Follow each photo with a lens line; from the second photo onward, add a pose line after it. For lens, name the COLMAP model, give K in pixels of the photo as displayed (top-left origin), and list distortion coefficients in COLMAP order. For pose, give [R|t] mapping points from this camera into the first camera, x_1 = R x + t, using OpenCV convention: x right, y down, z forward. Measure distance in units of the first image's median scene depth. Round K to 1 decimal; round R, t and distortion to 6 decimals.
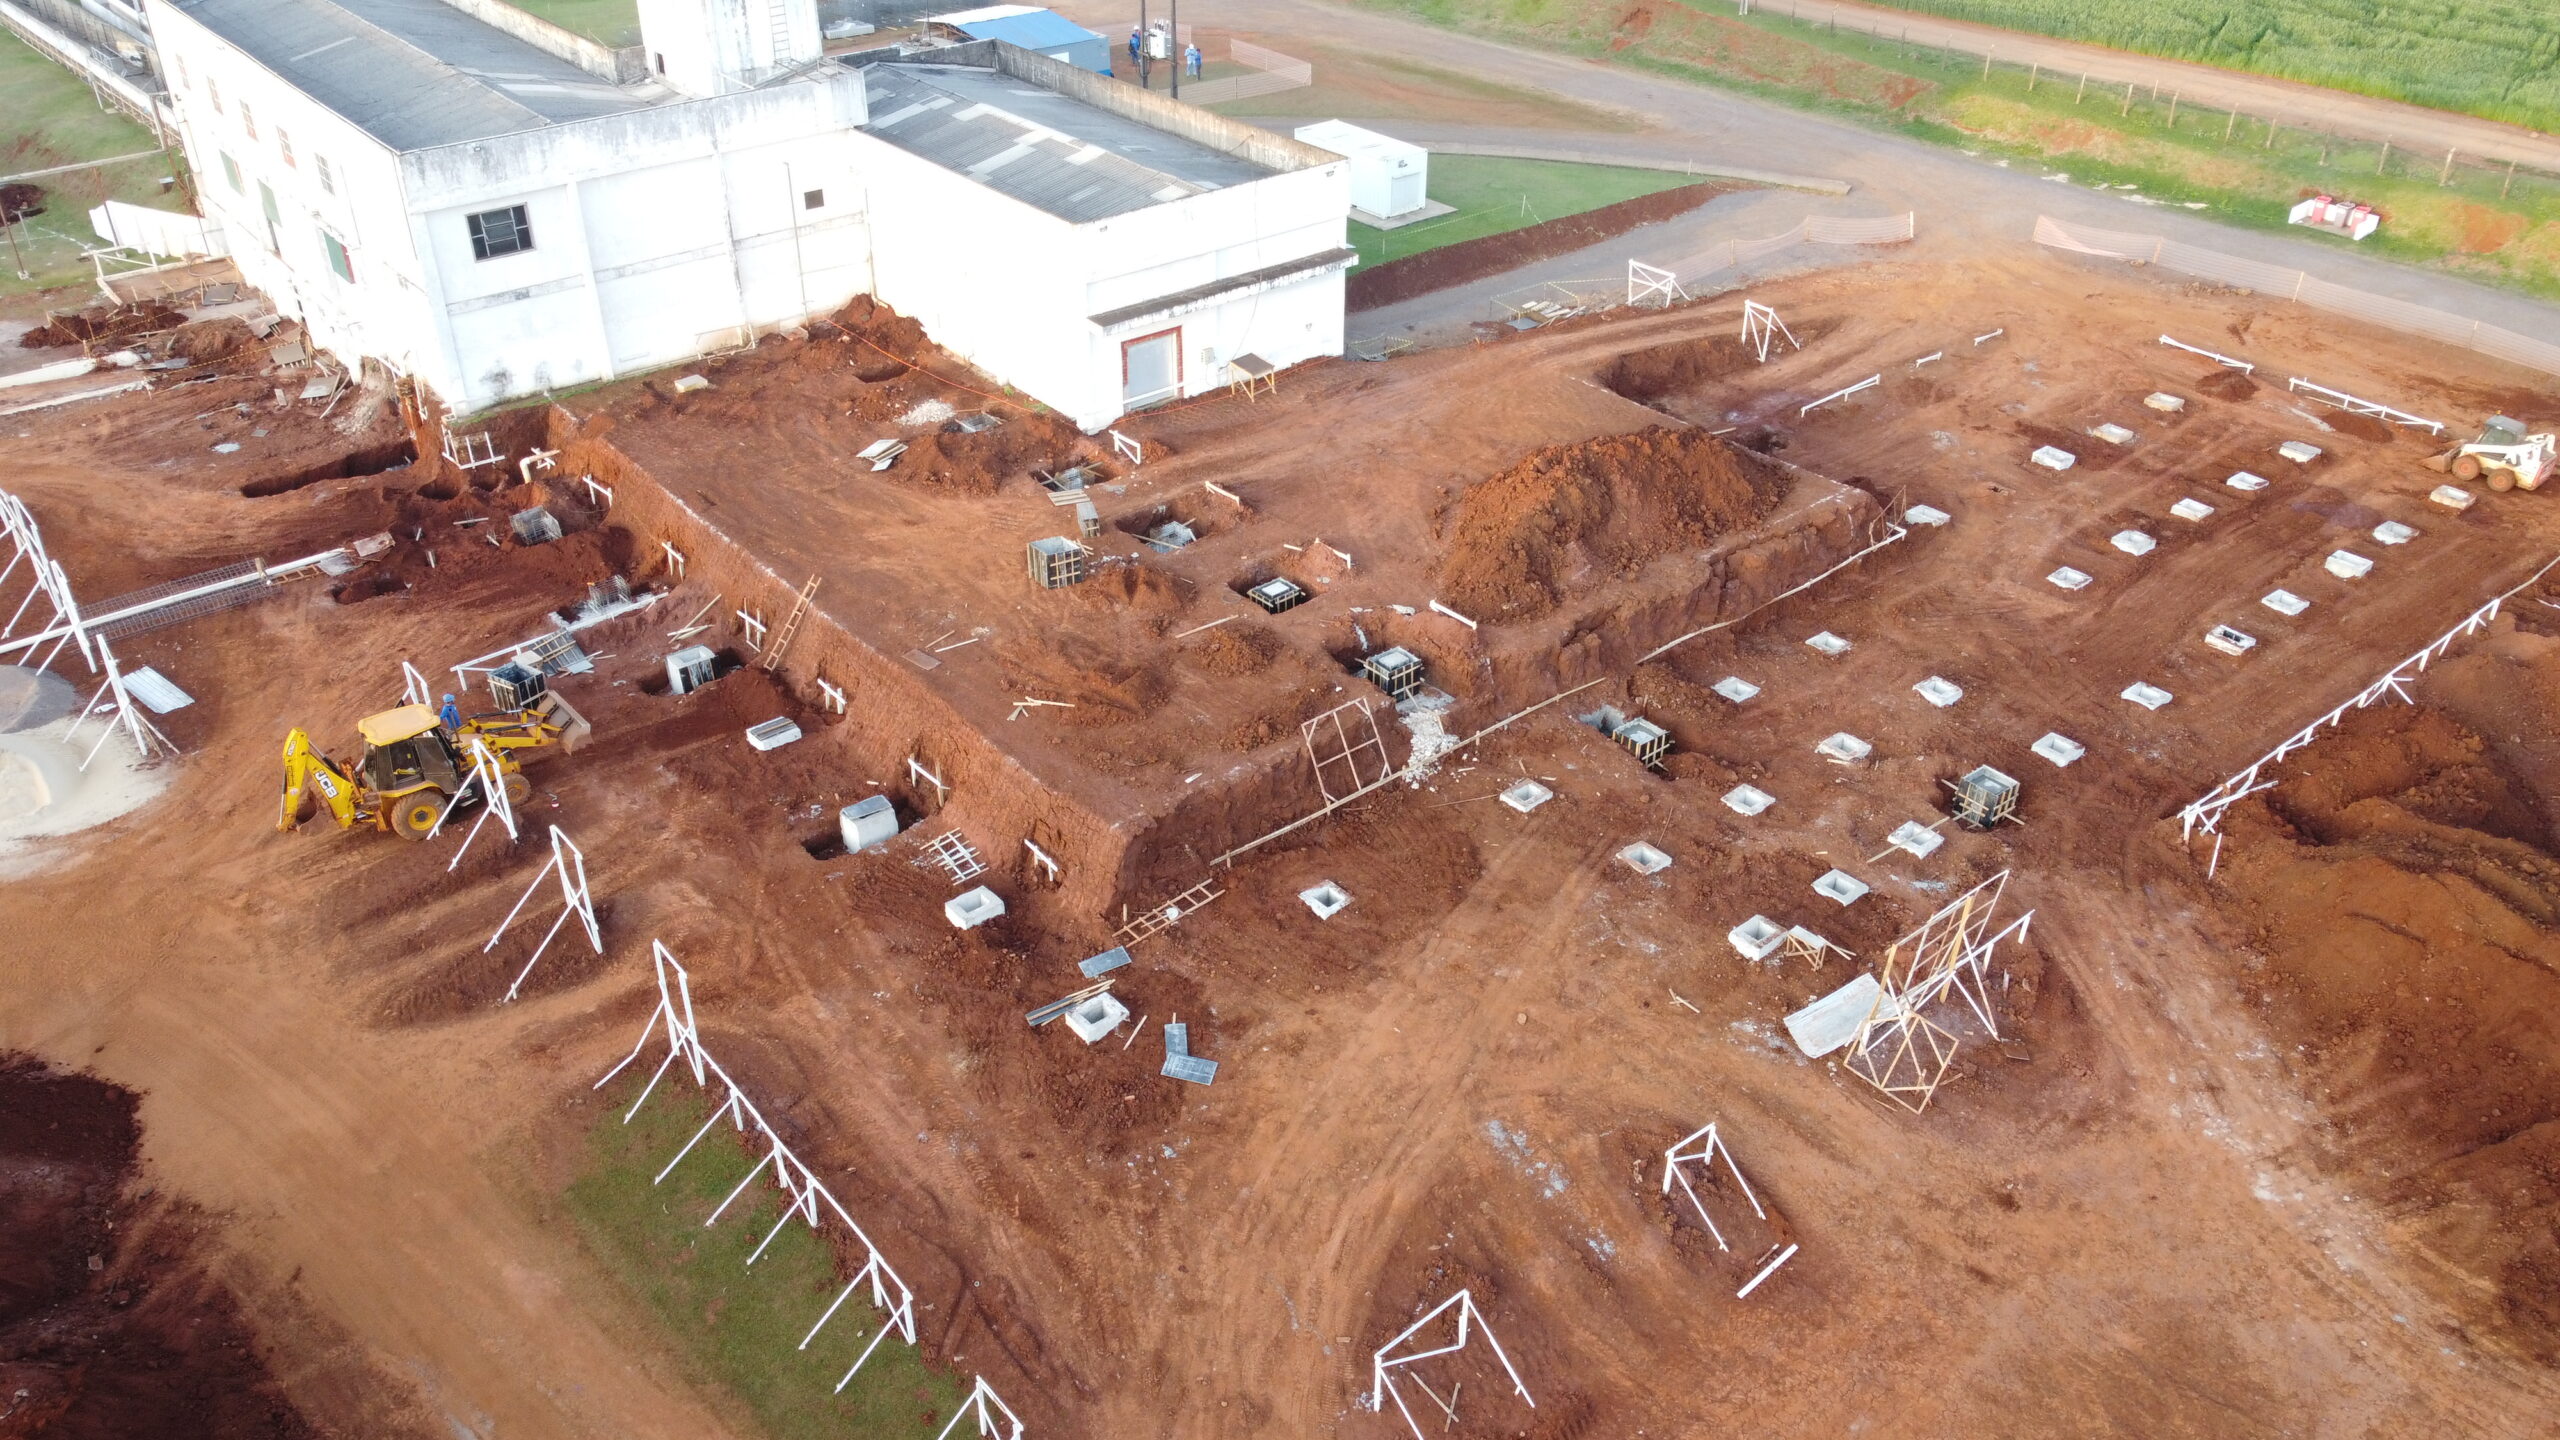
lens RADIAL K [[1945.6, 0, 1270.3], [0, 1945.6, 721.3], [0, 0, 1]] dist [-0.003464, -0.004859]
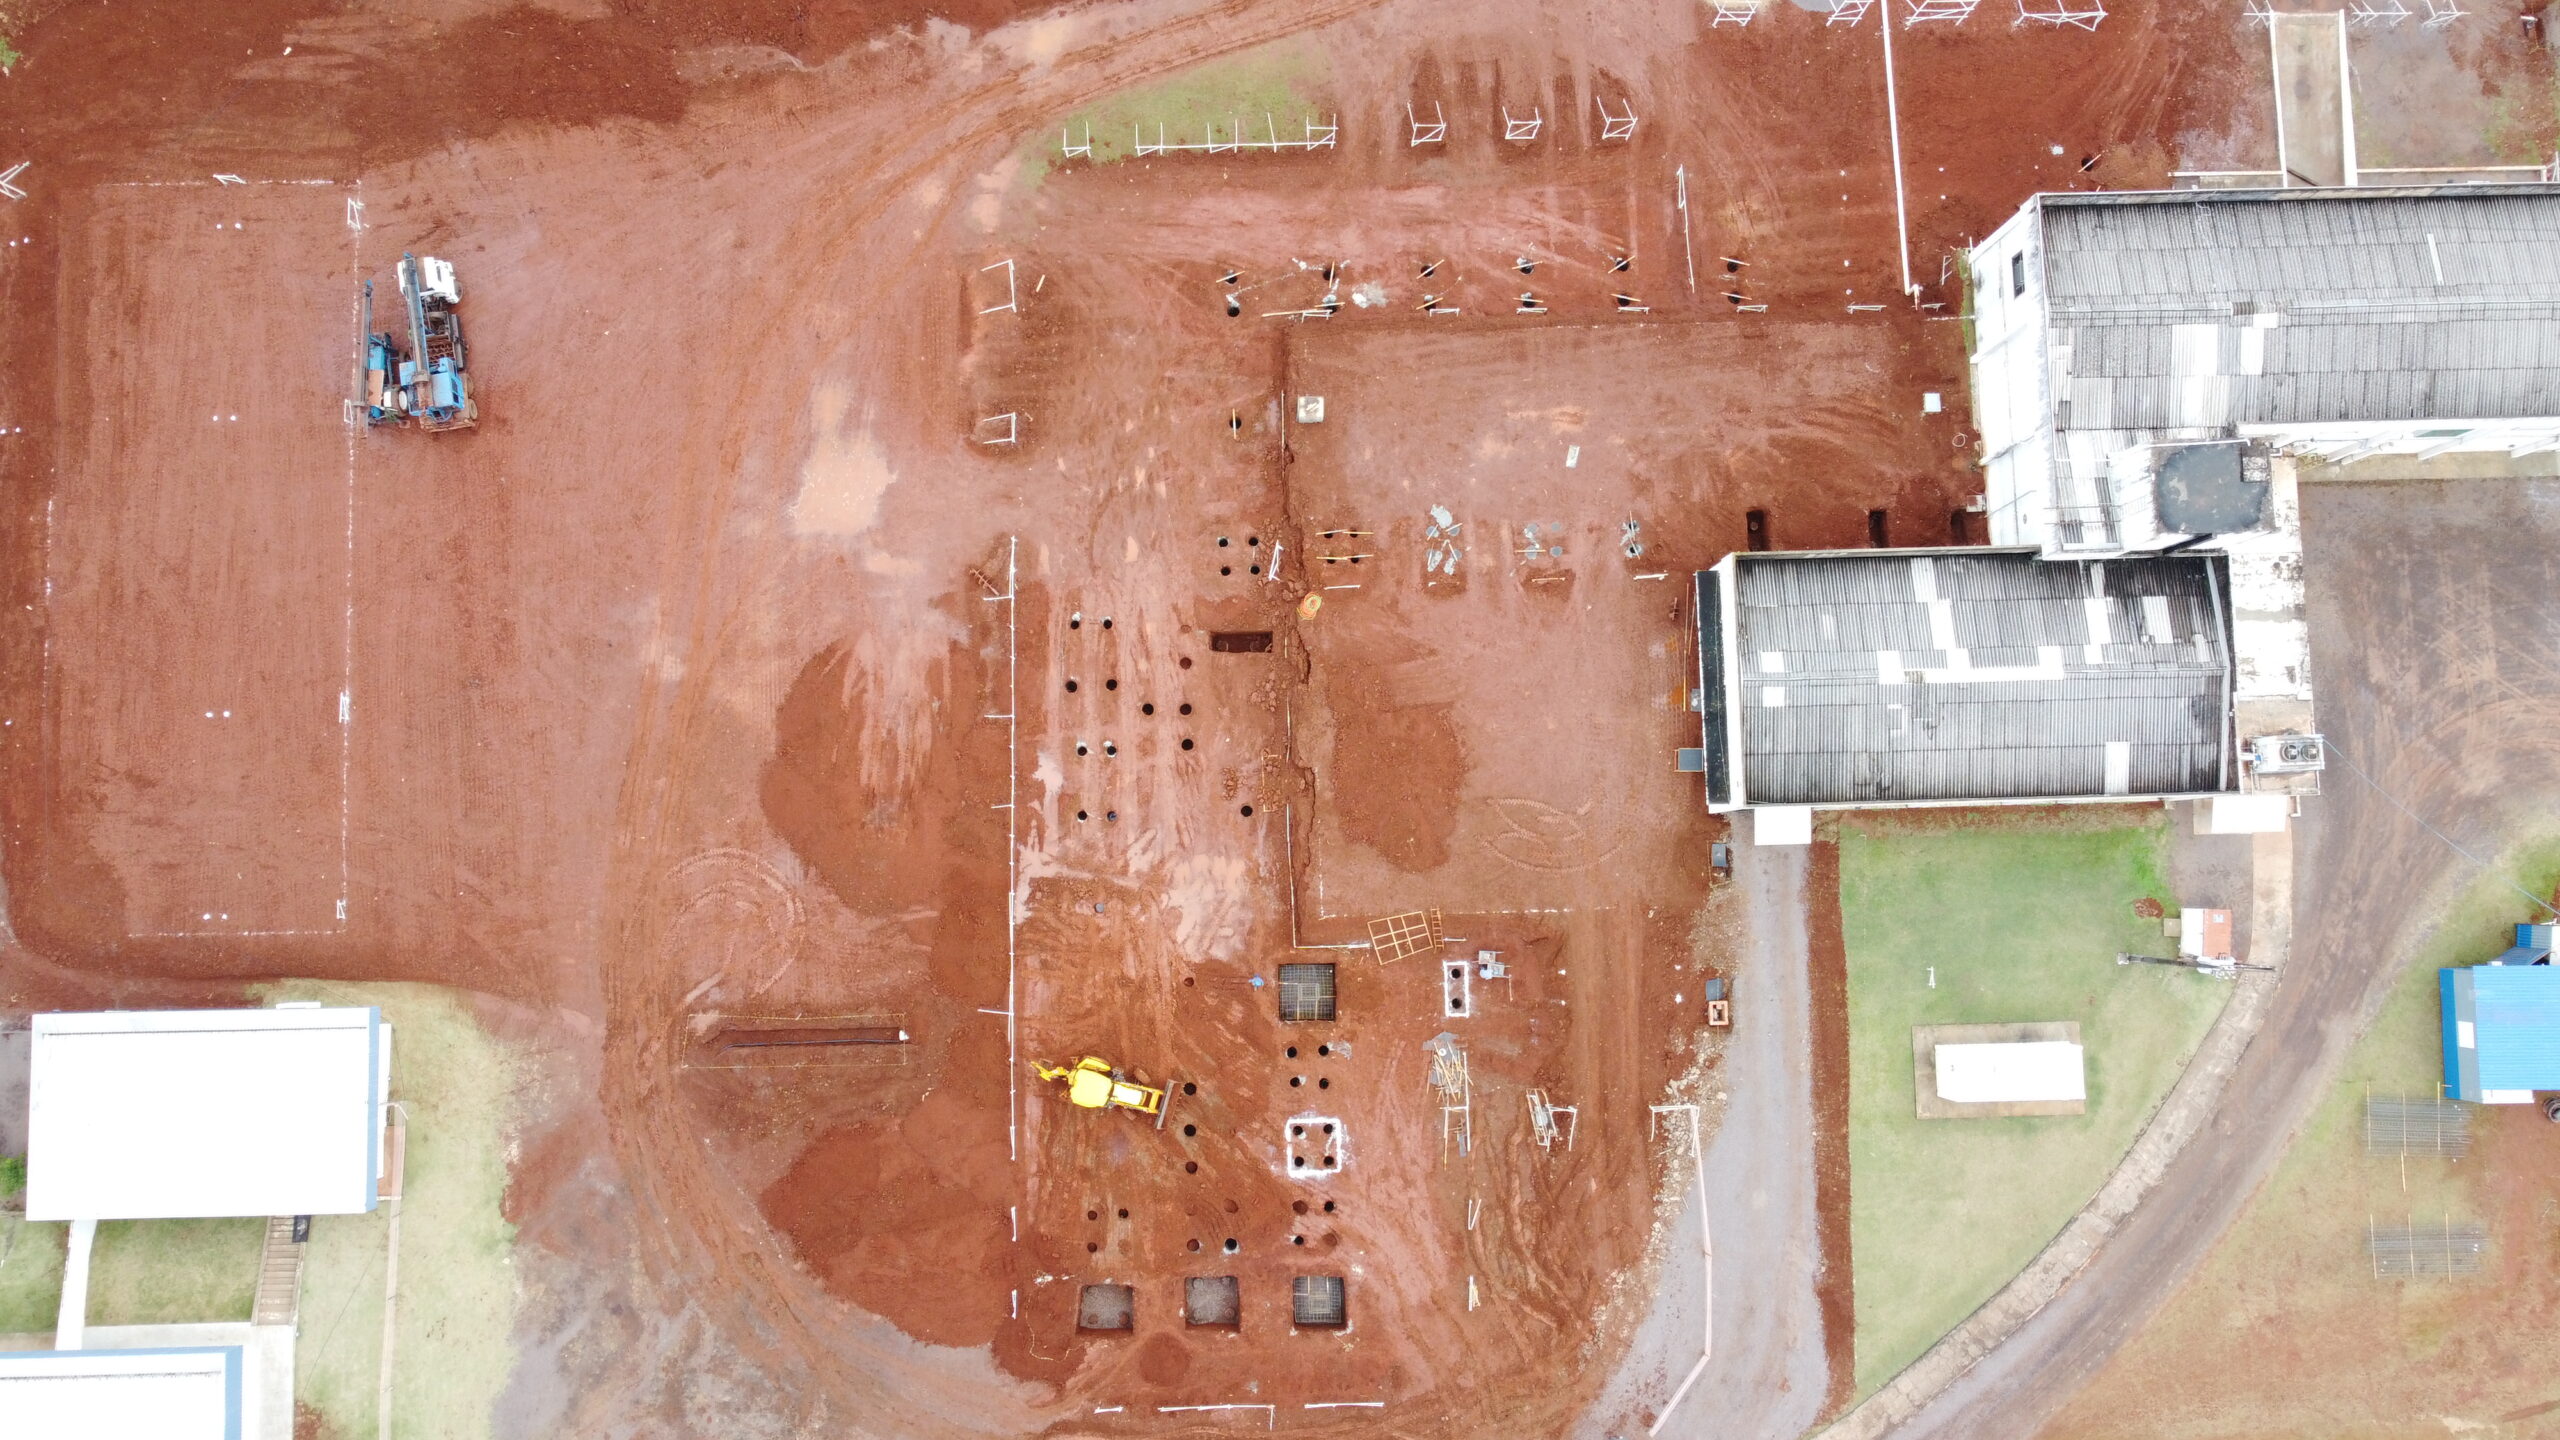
lens RADIAL K [[1945.6, 0, 1270.3], [0, 1945.6, 721.3], [0, 0, 1]] dist [-0.003464, -0.004859]
pose [[-0.614759, 0.785155, -0.074854, 0.279307], [-0.432756, -0.256442, 0.864268, -1.220930], [0.659389, 0.563710, 0.497431, 0.107726]]
